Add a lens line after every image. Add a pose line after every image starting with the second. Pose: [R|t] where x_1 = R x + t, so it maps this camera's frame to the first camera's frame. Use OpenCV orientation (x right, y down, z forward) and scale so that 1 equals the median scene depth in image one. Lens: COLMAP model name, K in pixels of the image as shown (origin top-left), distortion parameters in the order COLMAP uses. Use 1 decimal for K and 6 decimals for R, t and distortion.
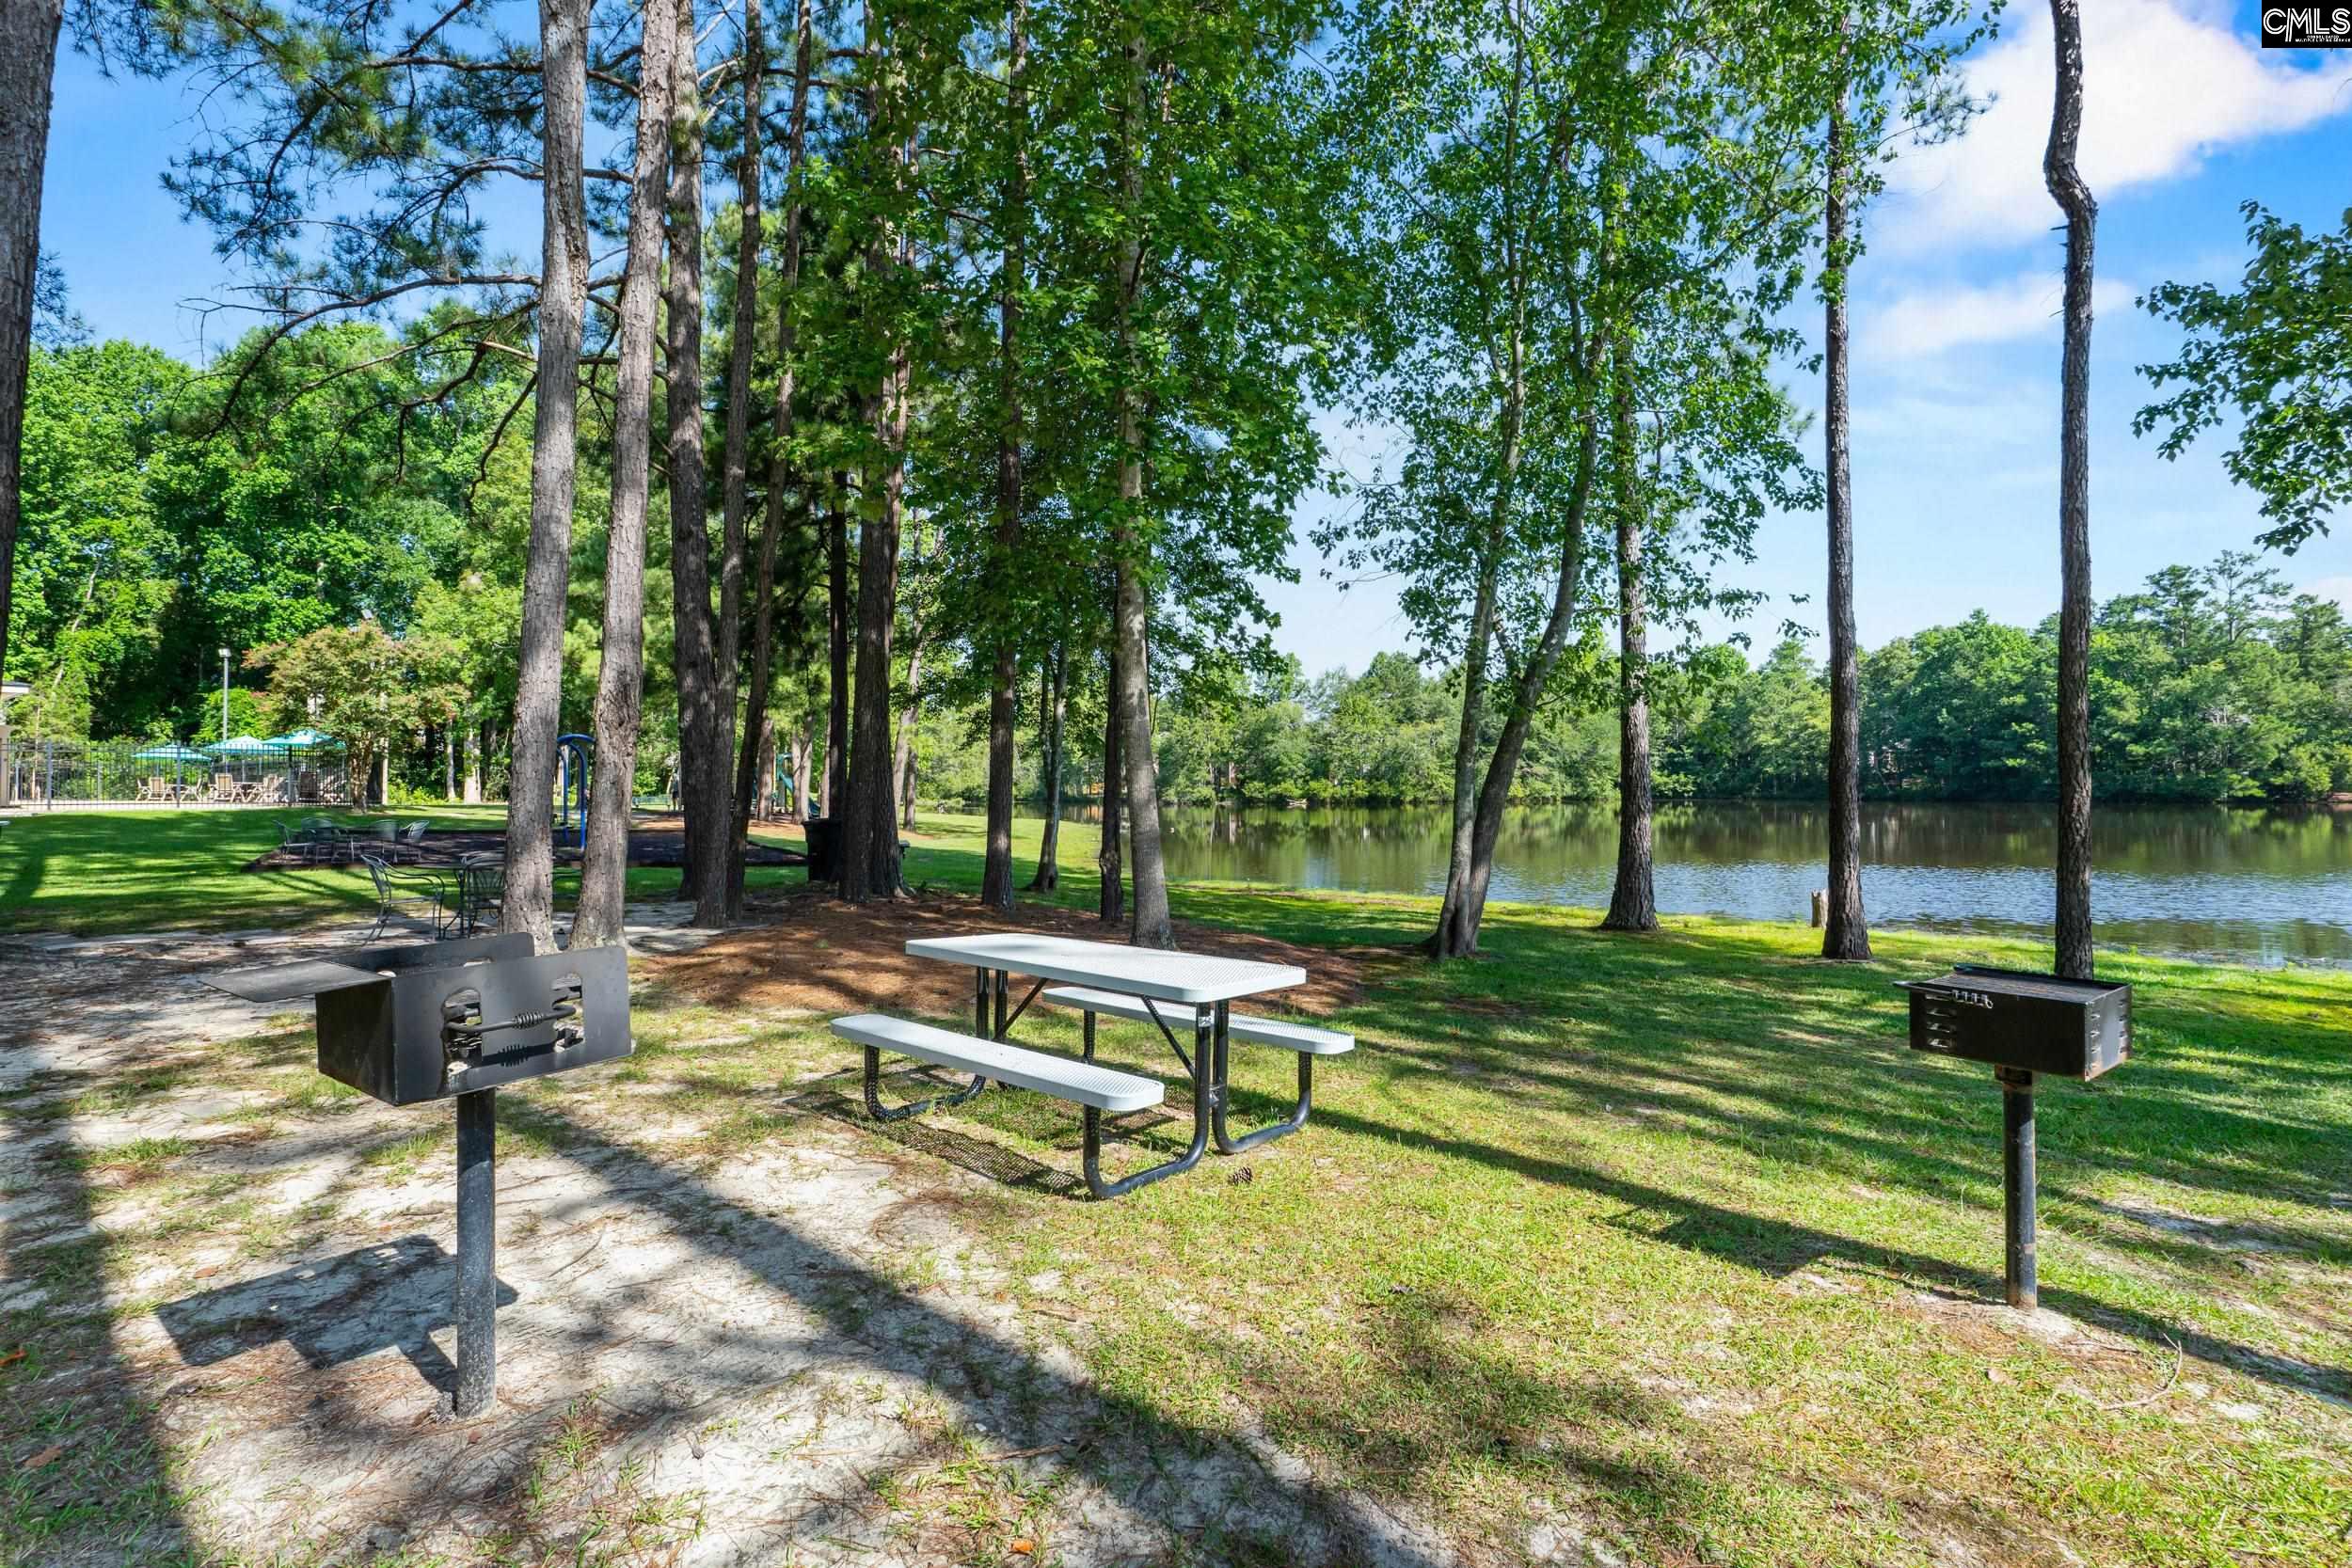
lens RADIAL K [[1076.3, 0, 1176.0], [0, 1076.3, 784.0], [0, 0, 1]] dist [-0.003792, 0.000072]
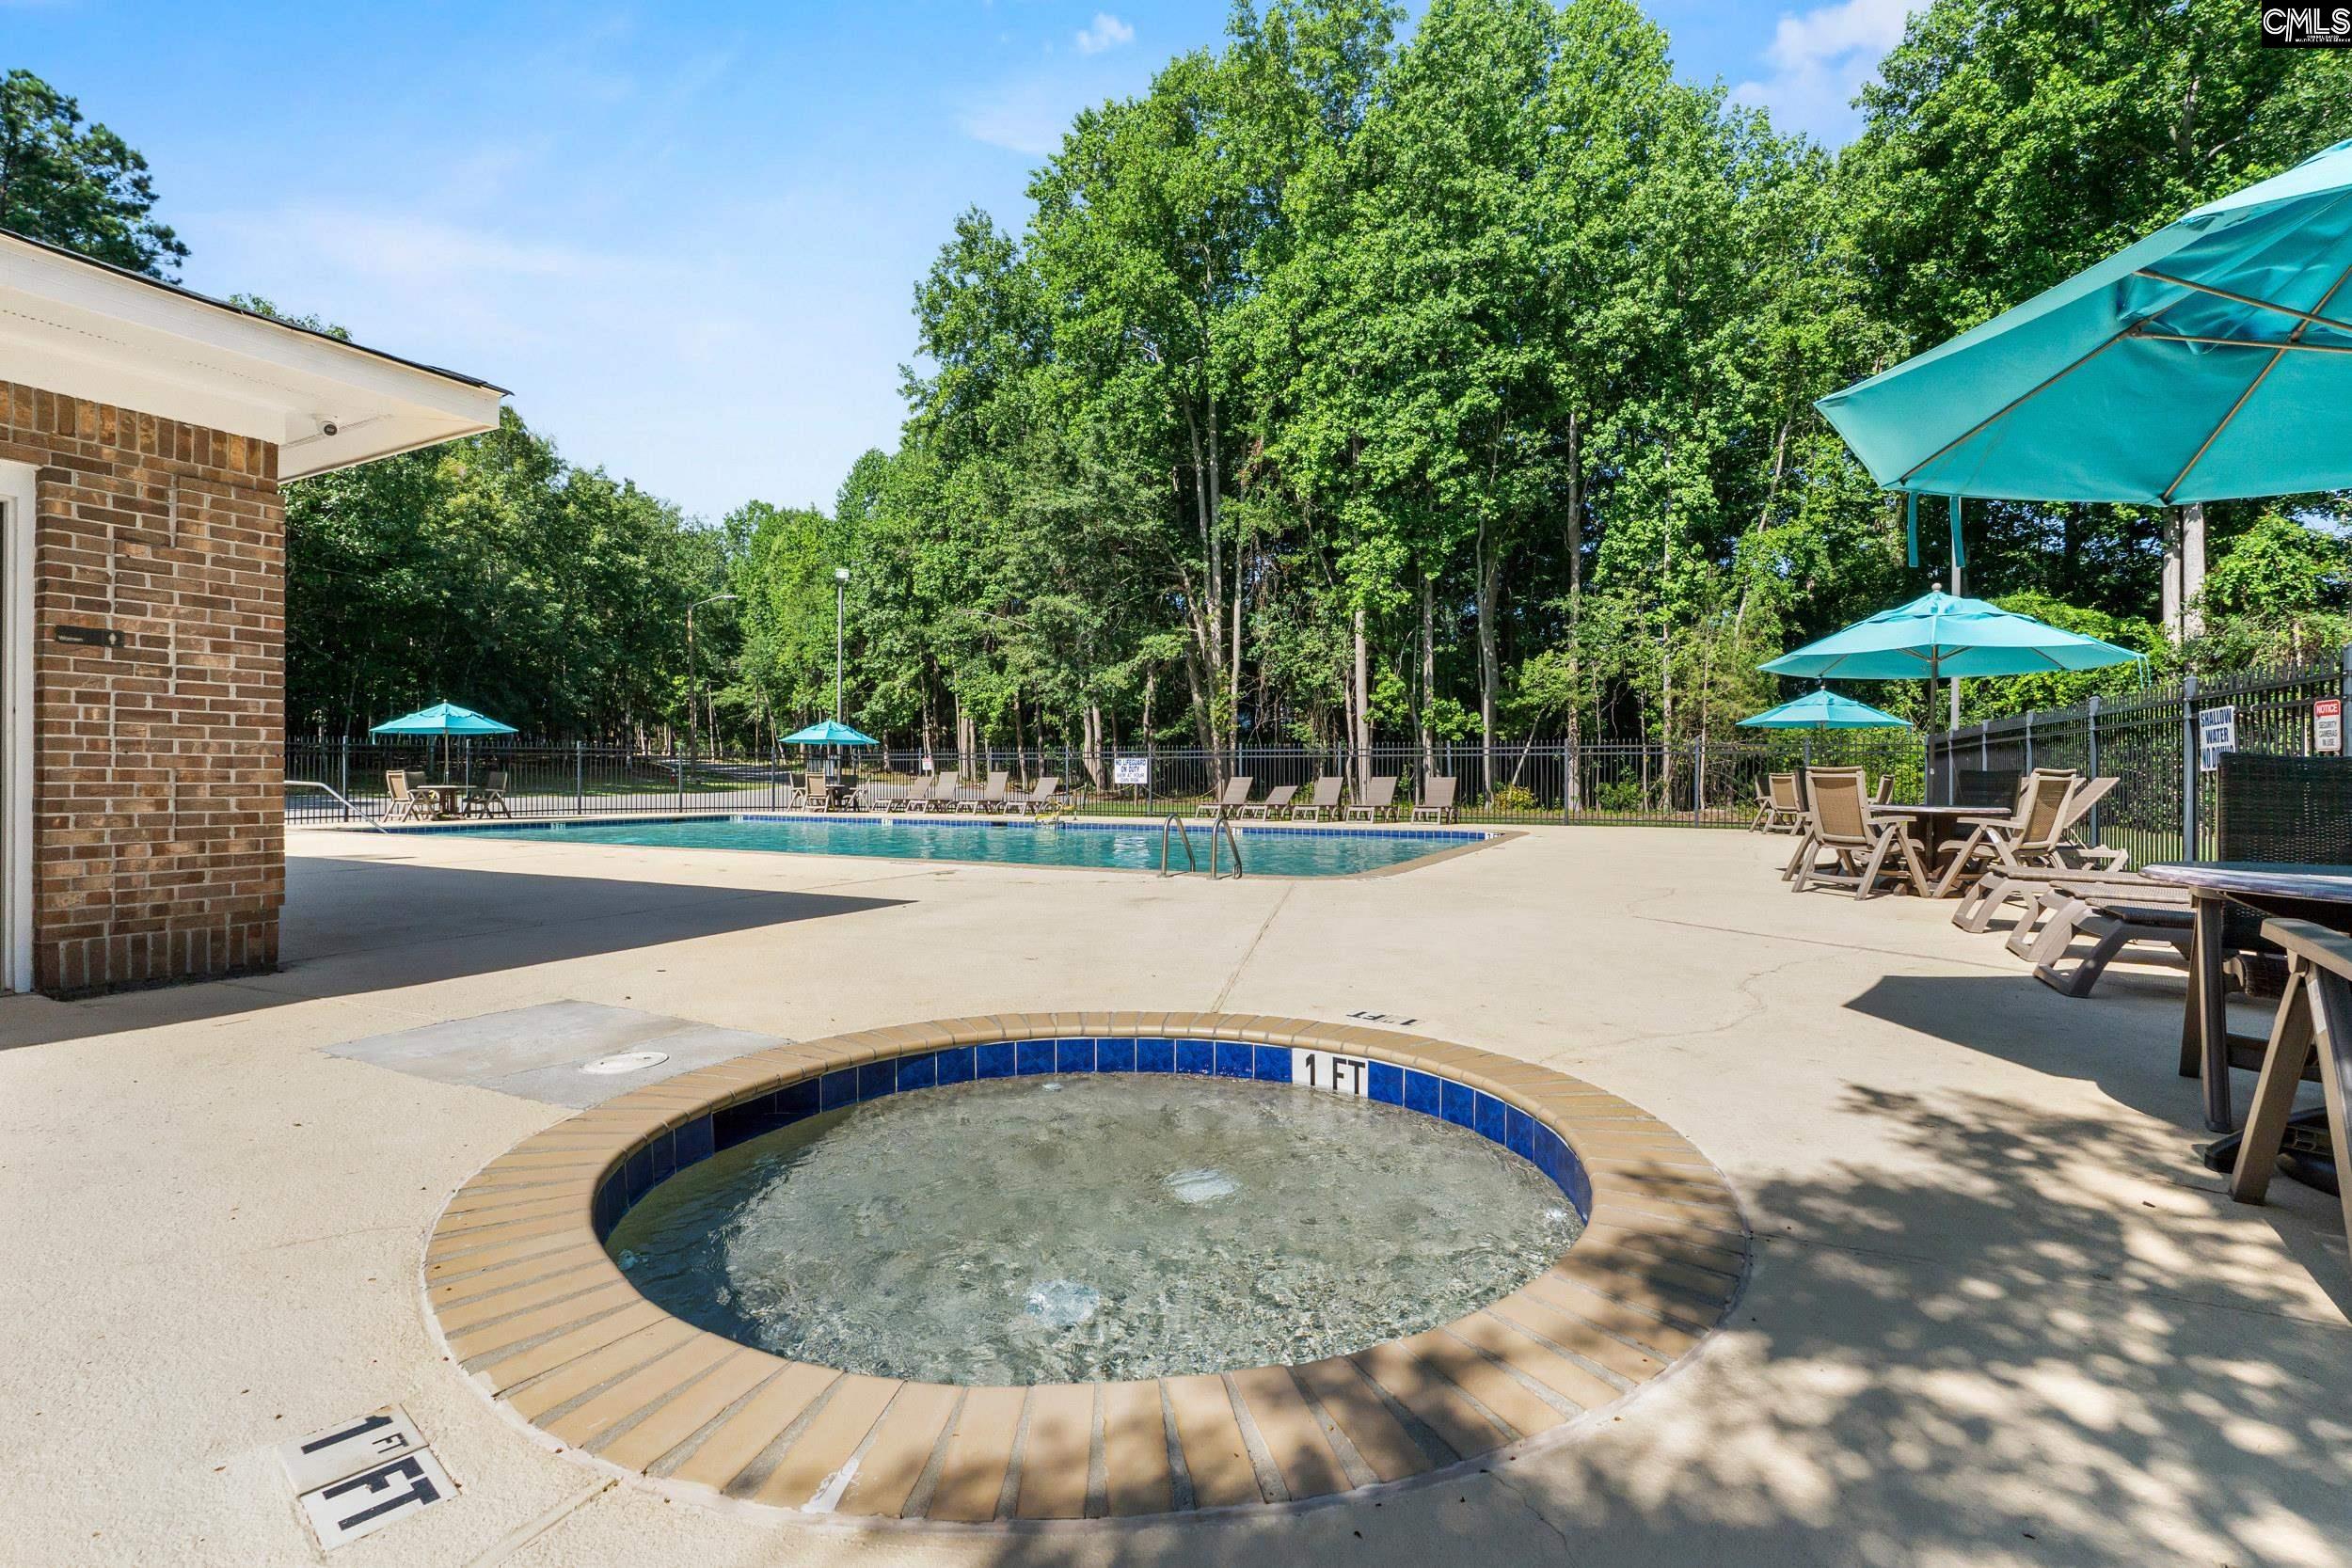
lens RADIAL K [[1076.3, 0, 1176.0], [0, 1076.3, 784.0], [0, 0, 1]] dist [-0.003792, 0.000072]
pose [[0.168231, 0.007373, -0.985720, -0.492890], [0.007887, 0.999930, 0.008825, -0.005543], [0.985716, -0.009259, 0.168161, 0.588926]]
